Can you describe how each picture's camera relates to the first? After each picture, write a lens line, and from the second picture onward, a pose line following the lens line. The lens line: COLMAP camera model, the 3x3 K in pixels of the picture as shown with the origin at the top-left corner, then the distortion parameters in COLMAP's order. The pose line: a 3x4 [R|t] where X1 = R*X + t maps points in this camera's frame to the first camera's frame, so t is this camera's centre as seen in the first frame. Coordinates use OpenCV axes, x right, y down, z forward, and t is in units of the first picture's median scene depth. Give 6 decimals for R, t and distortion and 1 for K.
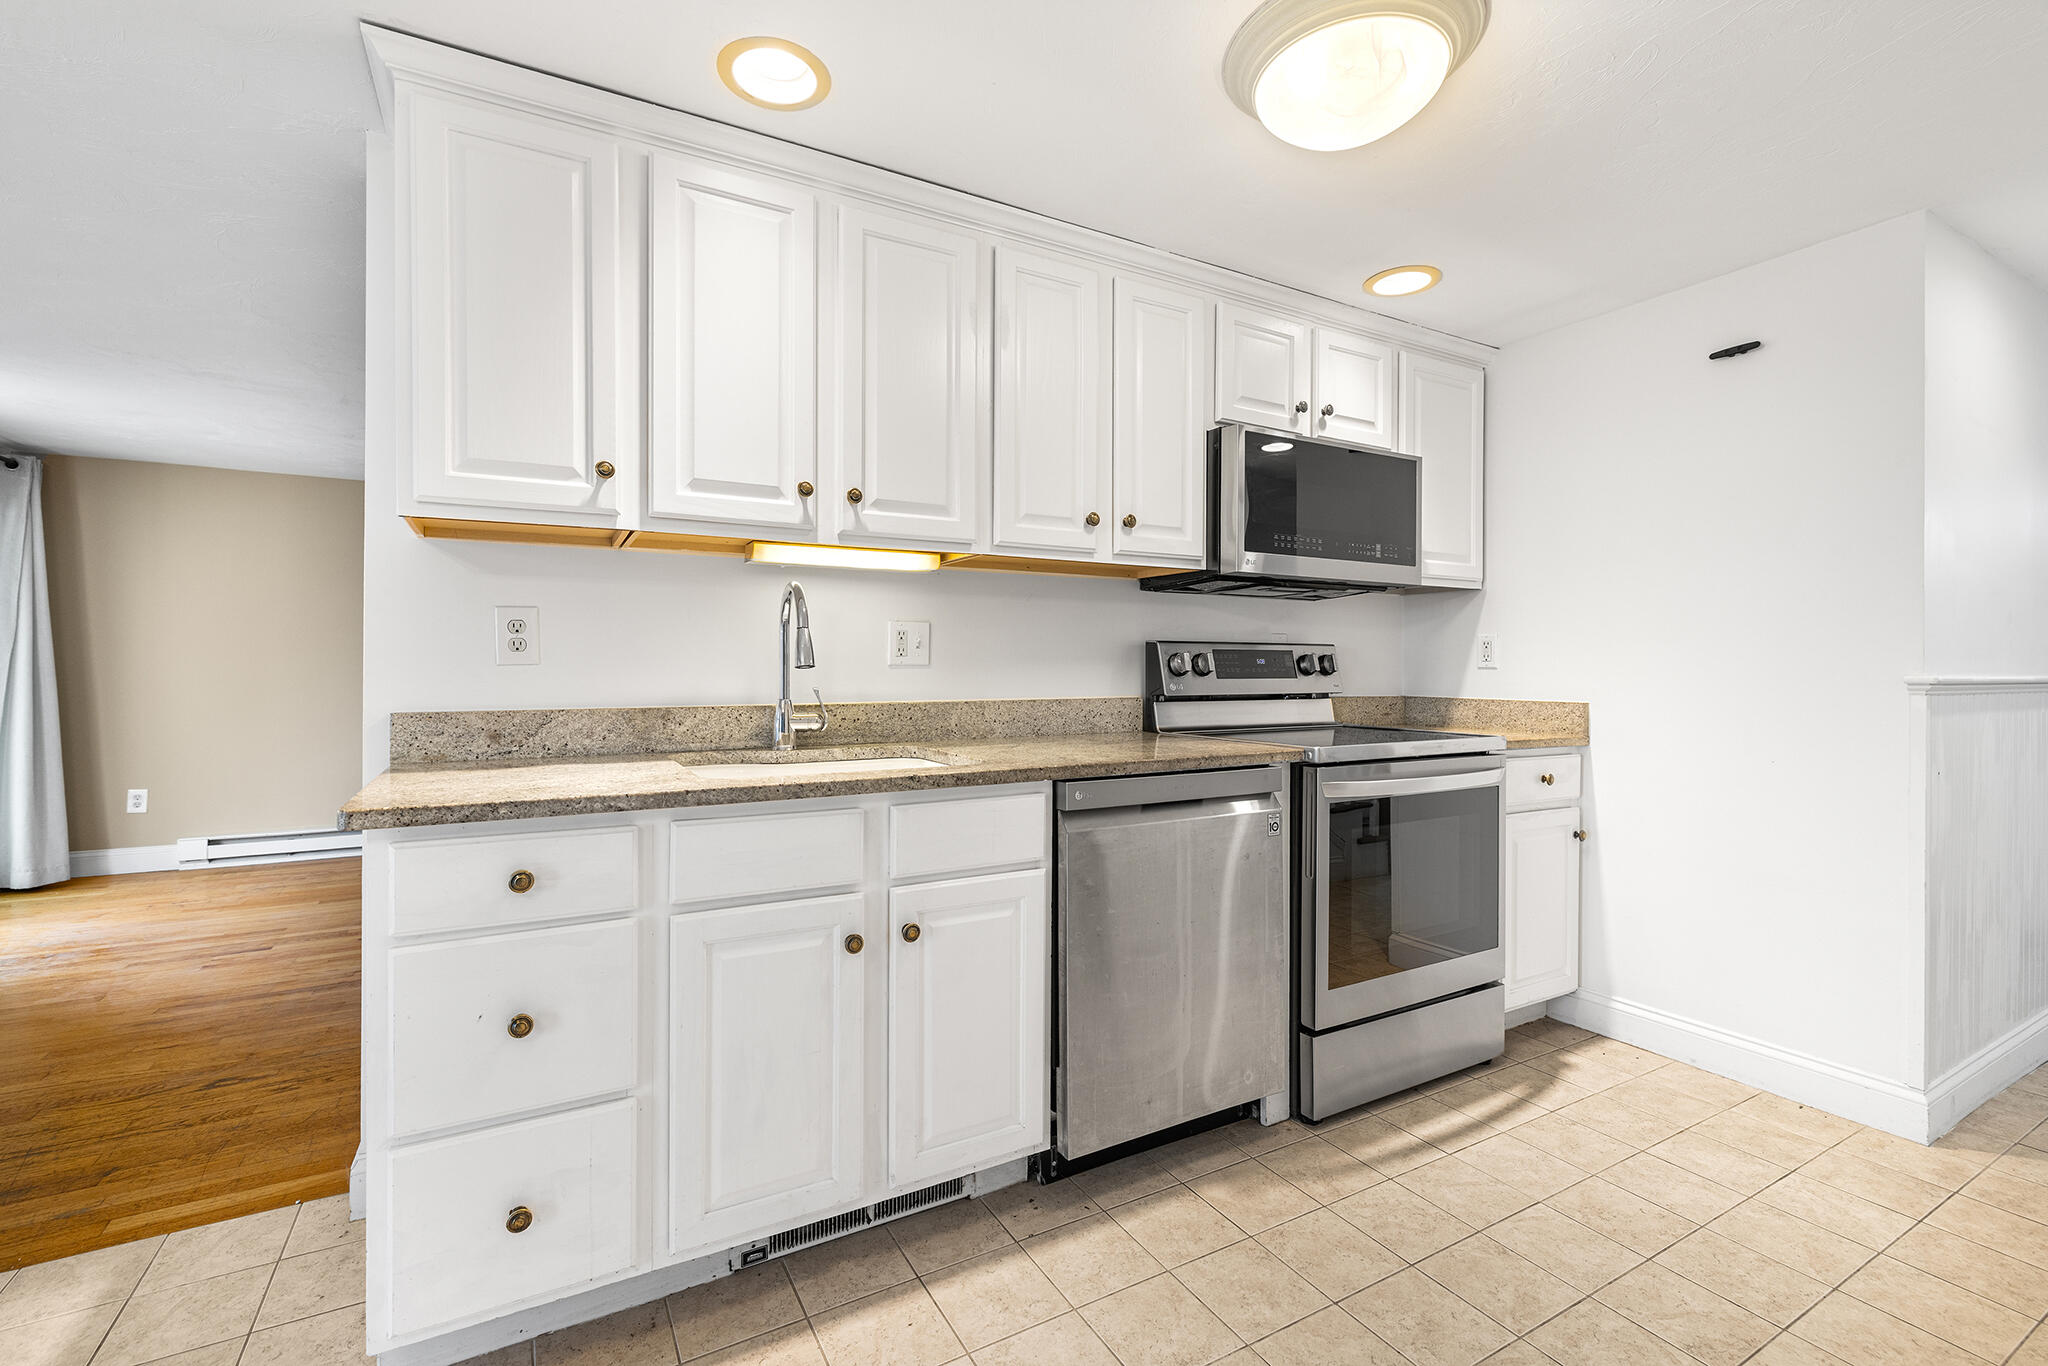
lens RADIAL K [[884.6, 0, 1020.1], [0, 884.6, 667.4], [0, 0, 1]] dist [0.005181, -0.001094]
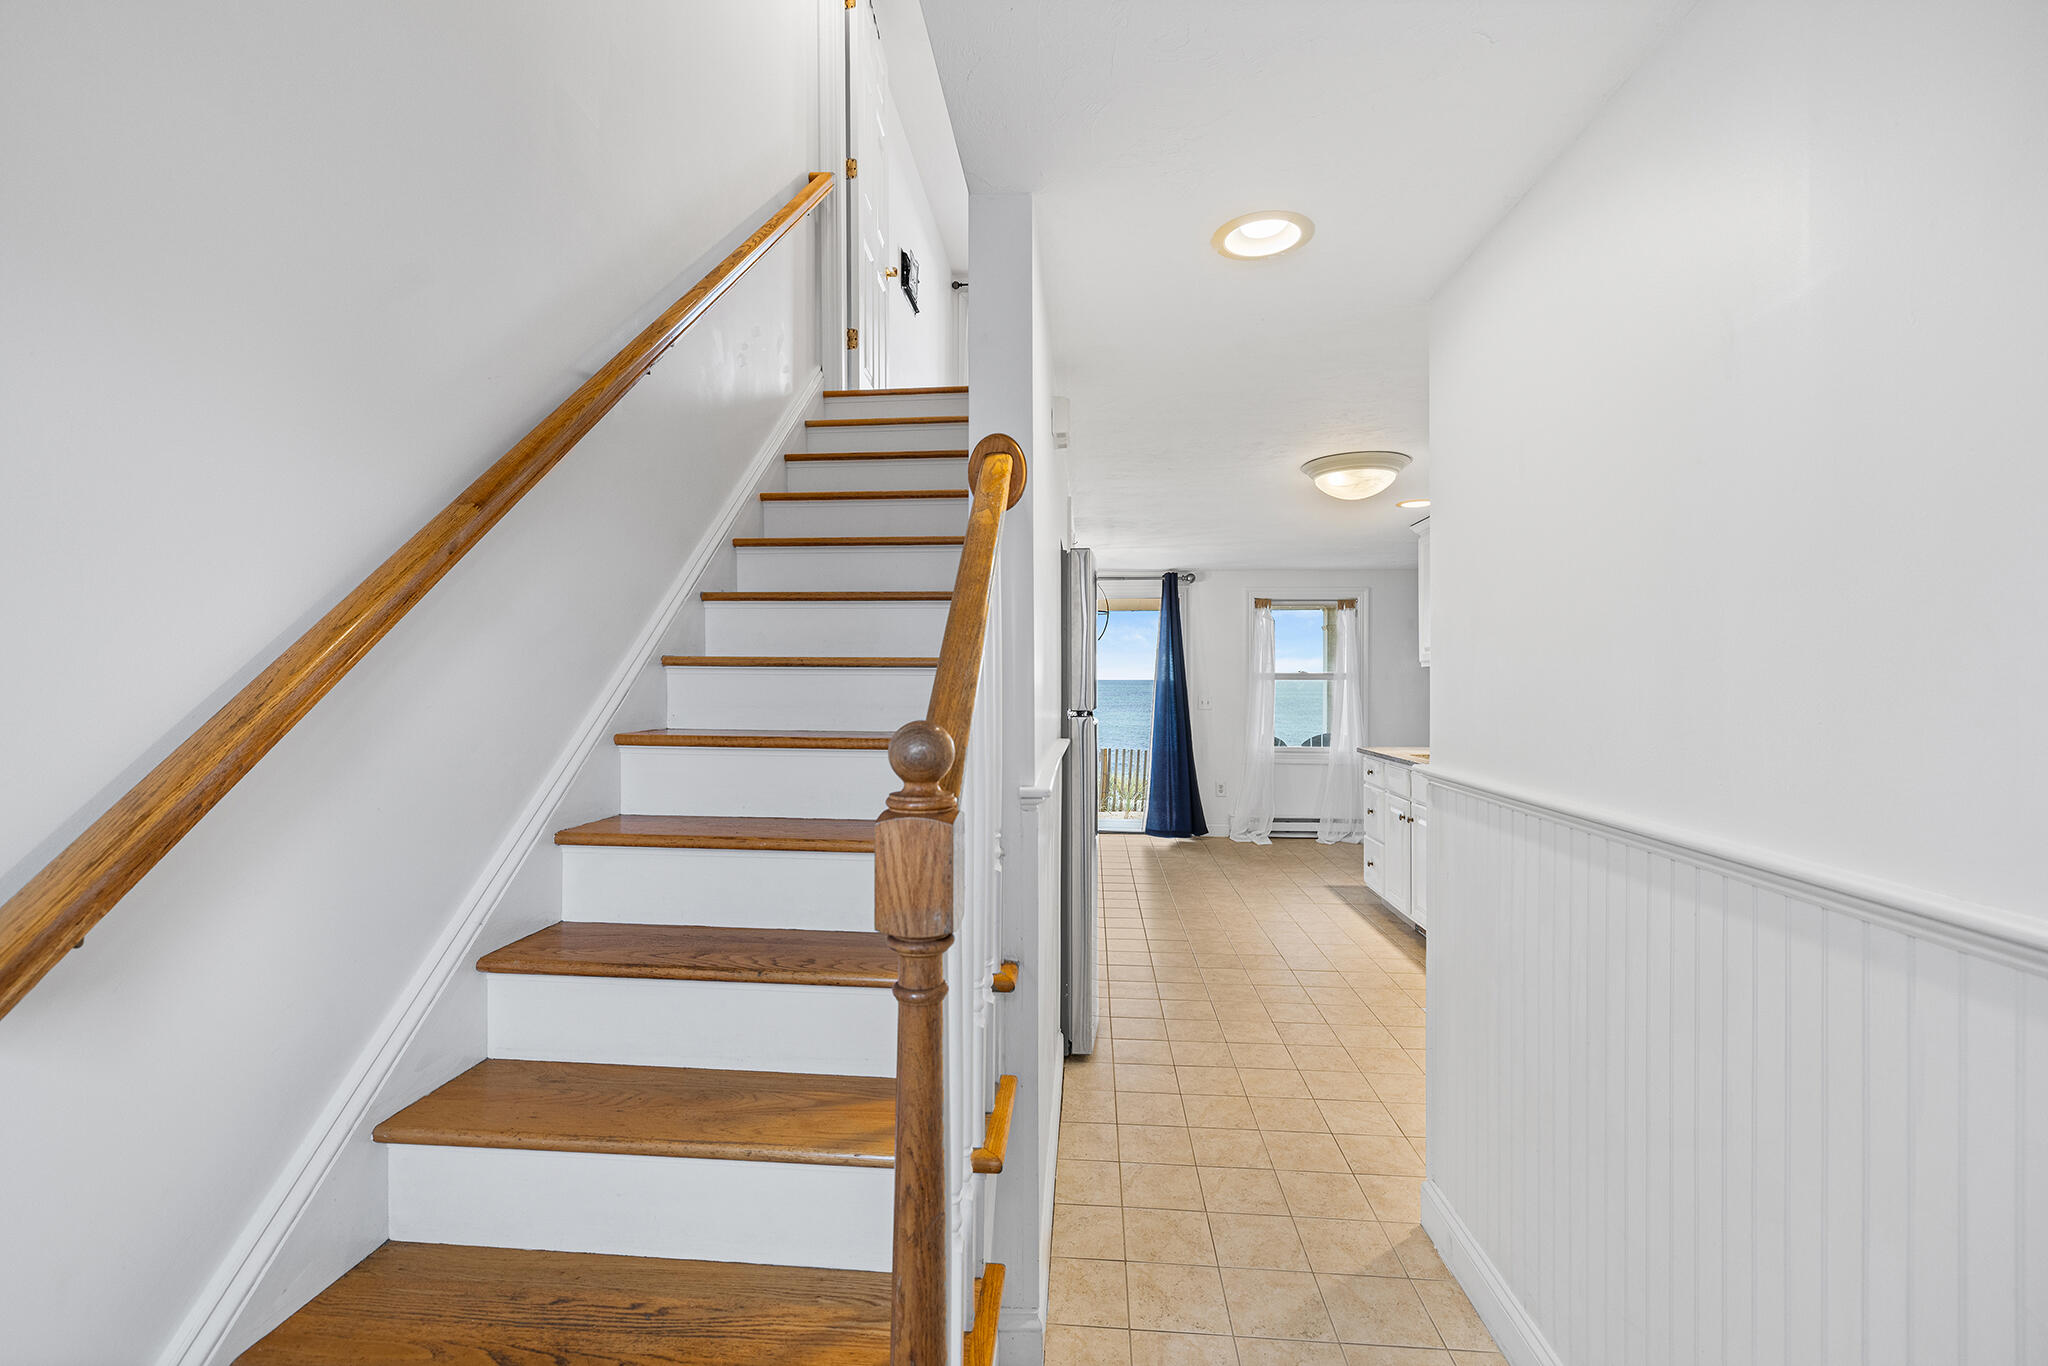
lens RADIAL K [[884.6, 0, 1018.9], [0, 884.6, 682.3], [0, 0, 1]] dist [0.005181, -0.001094]
pose [[-0.556736, -0.001092, -0.830689, 2.107757], [-0.002557, 0.999997, 0.000399, -0.082164], [0.830686, 0.002346, -0.556737, 1.171674]]
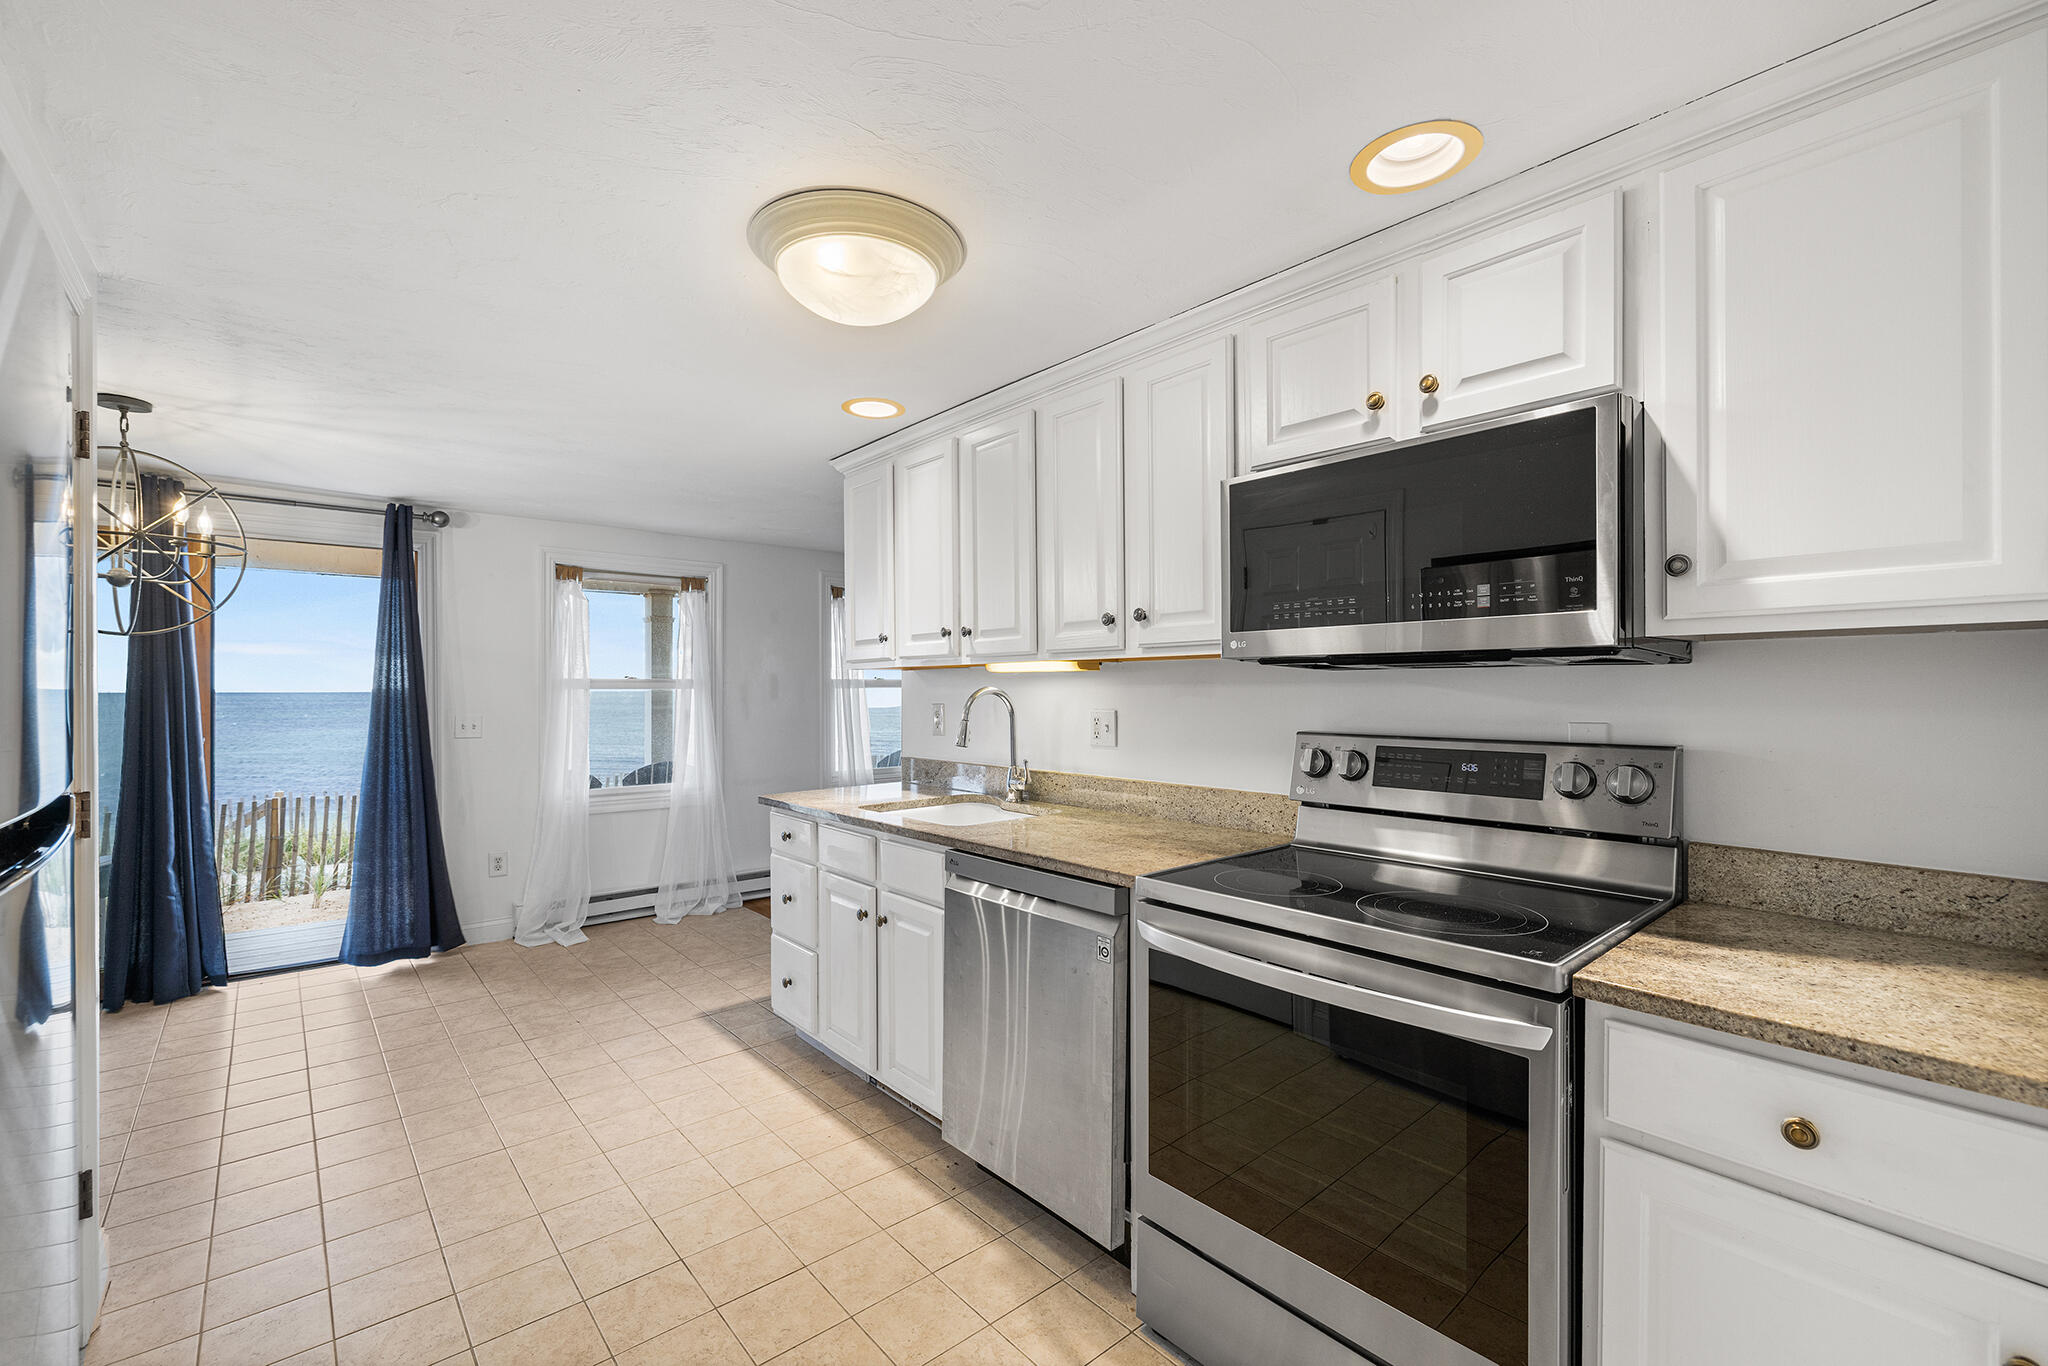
lens RADIAL K [[884.6, 0, 1023.3], [0, 884.6, 687.7], [0, 0, 1]] dist [0.005181, -0.001094]
pose [[0.193725, -0.001974, -0.981054, 1.155567], [0.002931, 0.999995, -0.001434, -0.089483], [0.981052, -0.002598, 0.193729, 0.737697]]
